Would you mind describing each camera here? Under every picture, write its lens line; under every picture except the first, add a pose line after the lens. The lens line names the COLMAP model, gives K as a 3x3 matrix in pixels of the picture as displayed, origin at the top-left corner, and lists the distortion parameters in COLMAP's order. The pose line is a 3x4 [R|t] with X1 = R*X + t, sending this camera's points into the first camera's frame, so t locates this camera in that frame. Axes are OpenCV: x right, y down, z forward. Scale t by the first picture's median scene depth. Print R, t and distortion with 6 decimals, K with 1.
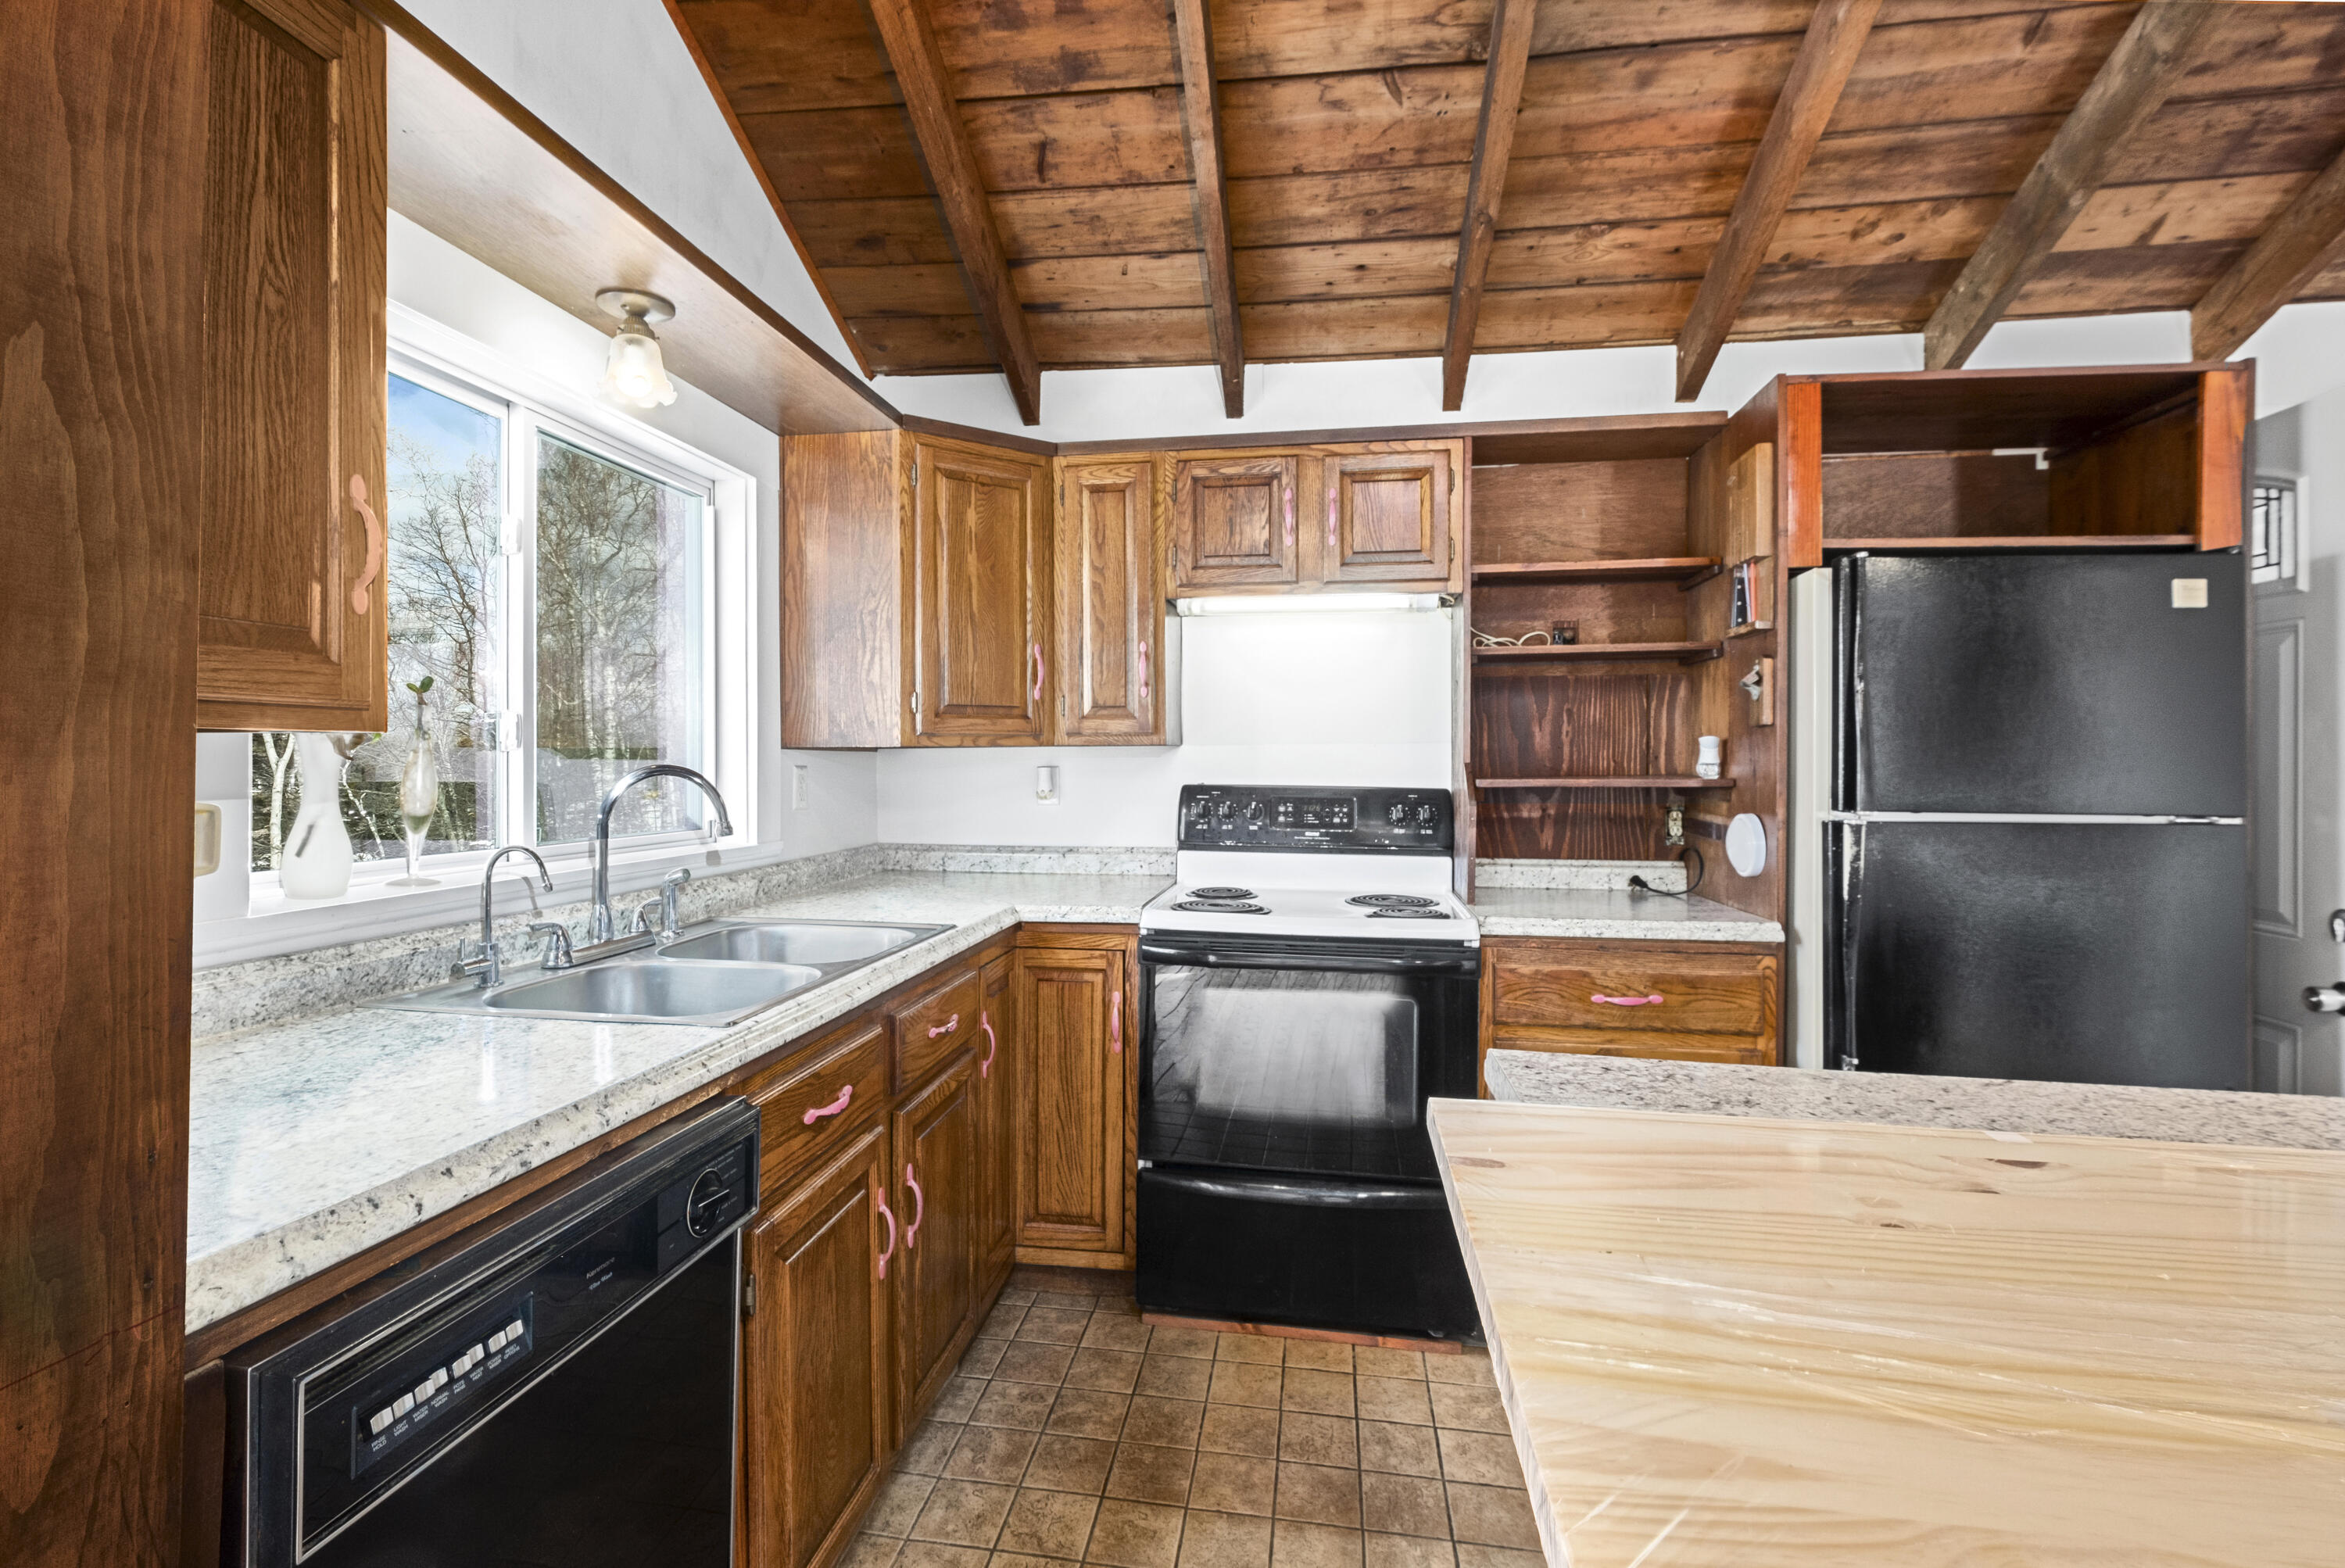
lens RADIAL K [[1042.3, 0, 1167.1], [0, 1042.3, 764.7], [0, 0, 1]] dist [-0.004011, -0.000565]
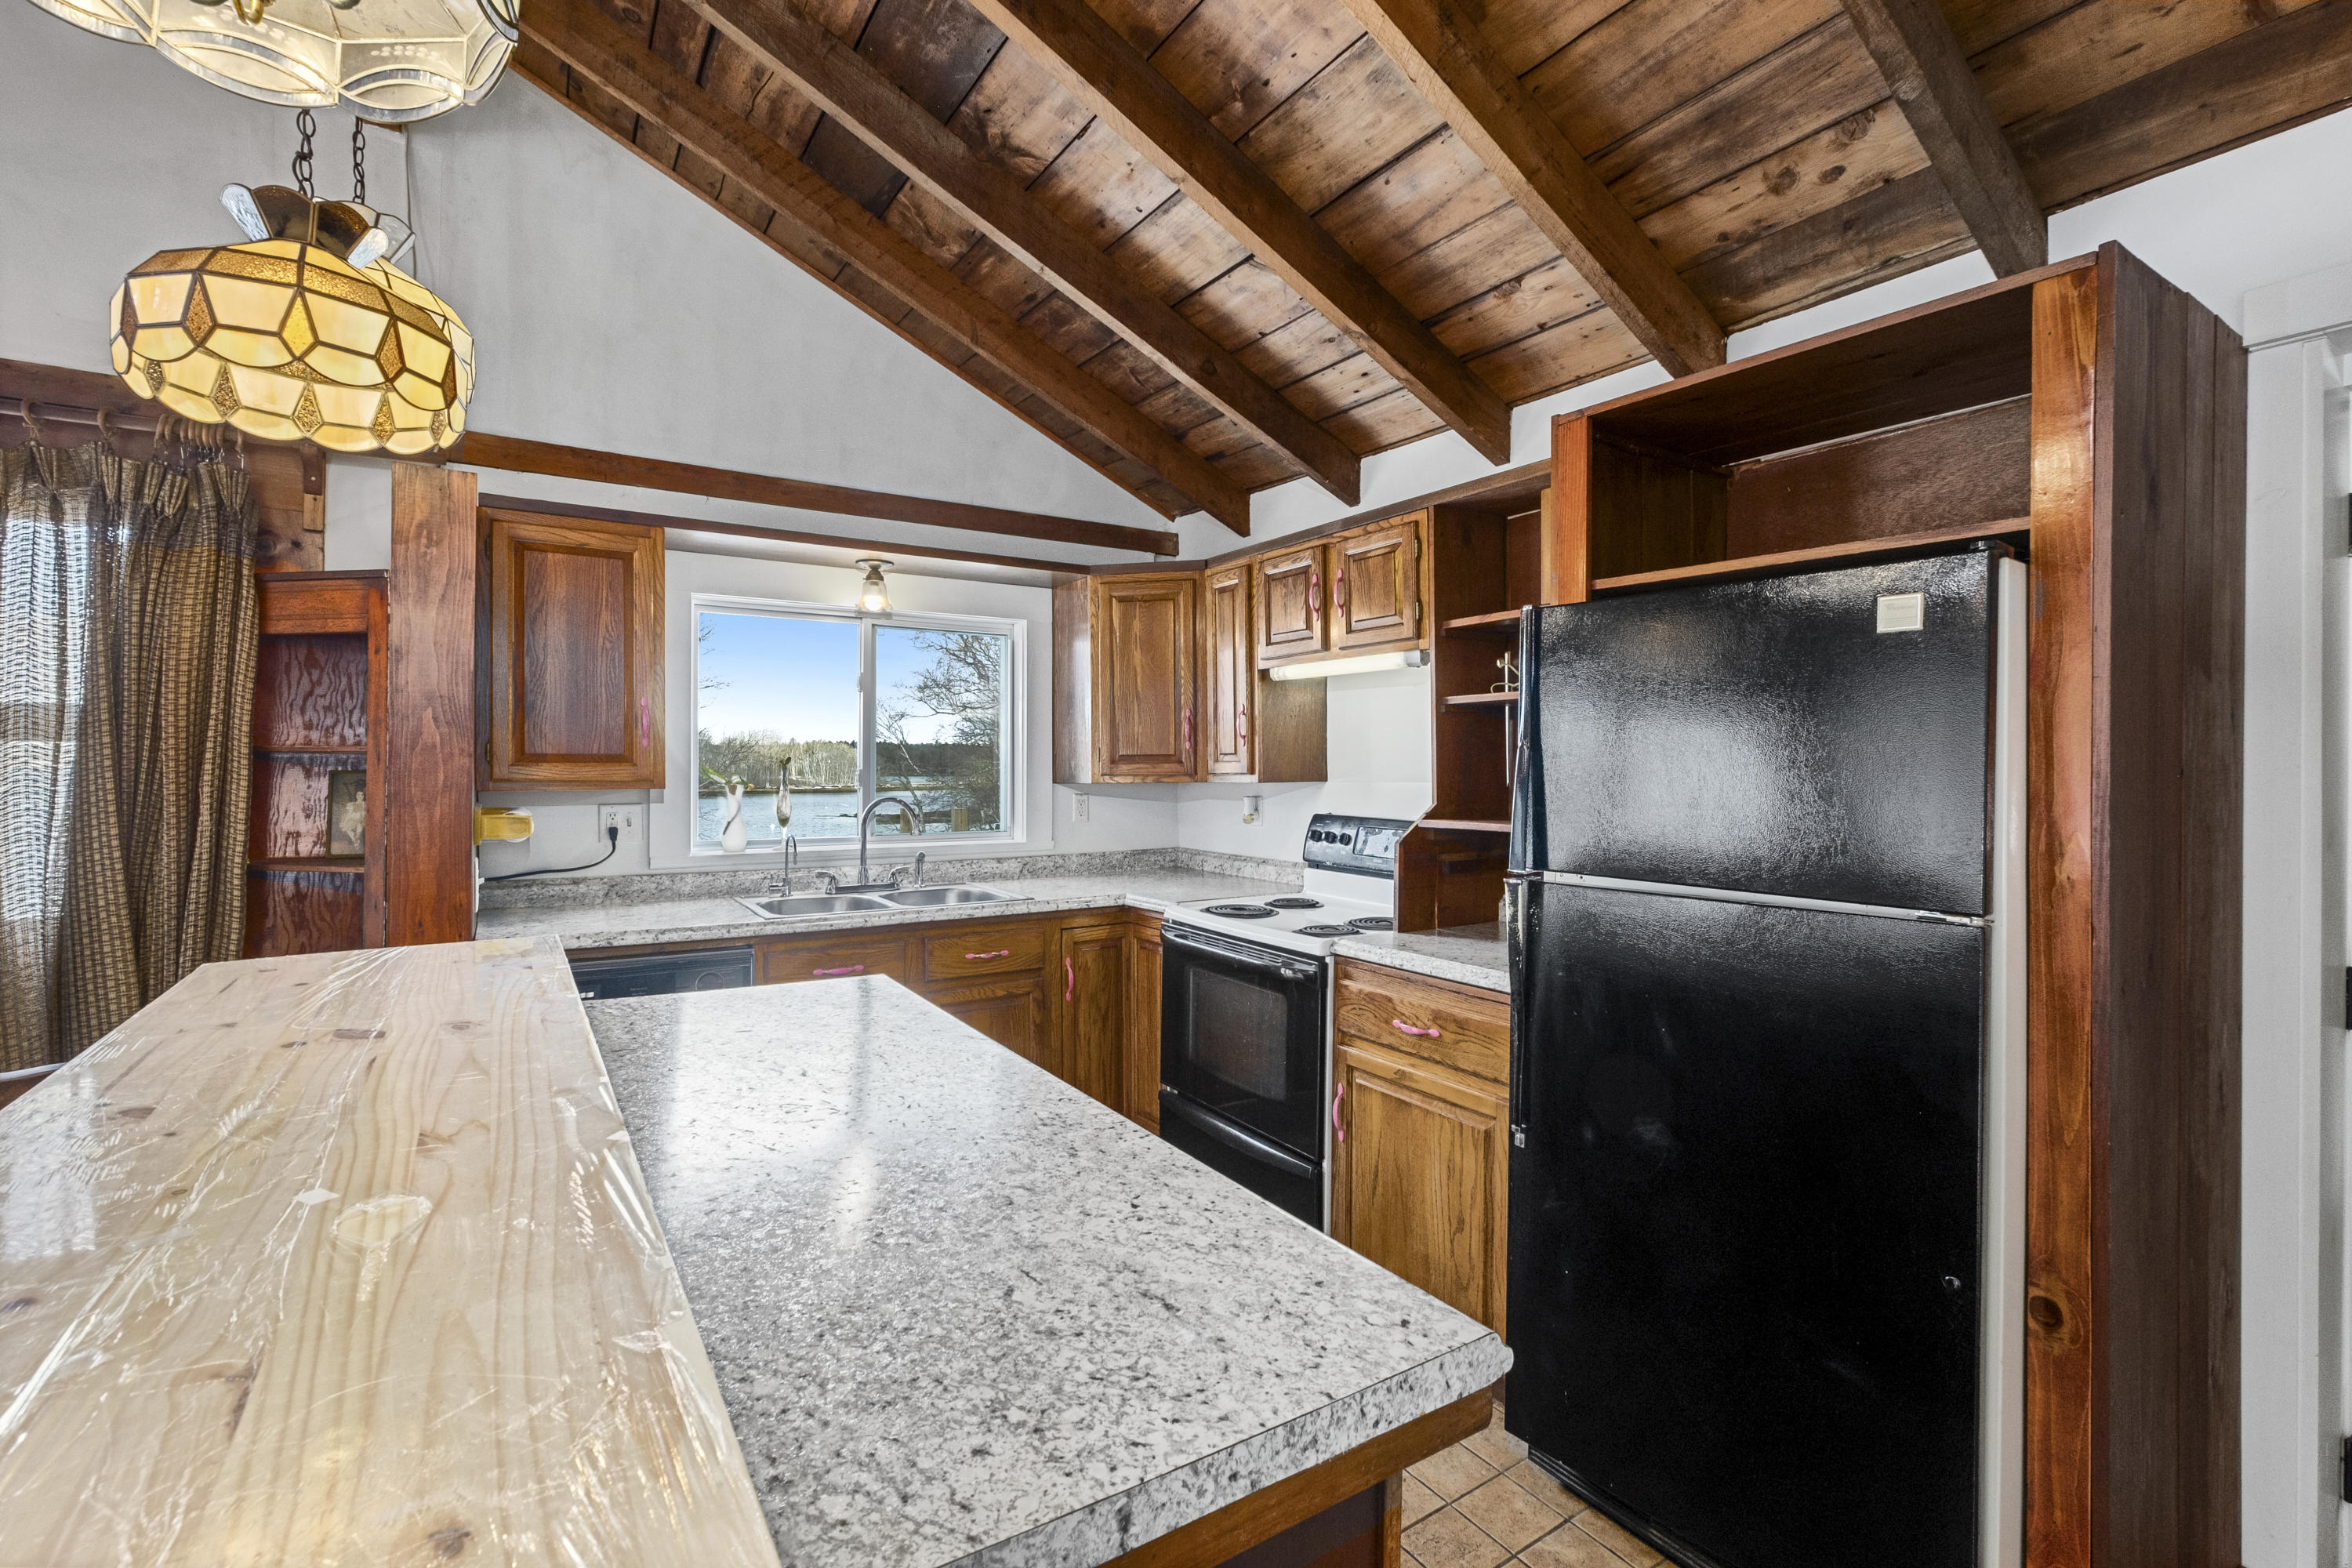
lens RADIAL K [[999.9, 0, 1172.2], [0, 999.9, 772.6], [0, 0, 1]] dist [-0.000873, -0.000128]
pose [[0.681214, 0.004854, -0.732069, 0.857875], [-0.004558, 0.999987, 0.002390, -0.035599], [0.732071, 0.001709, 0.681227, 0.085949]]
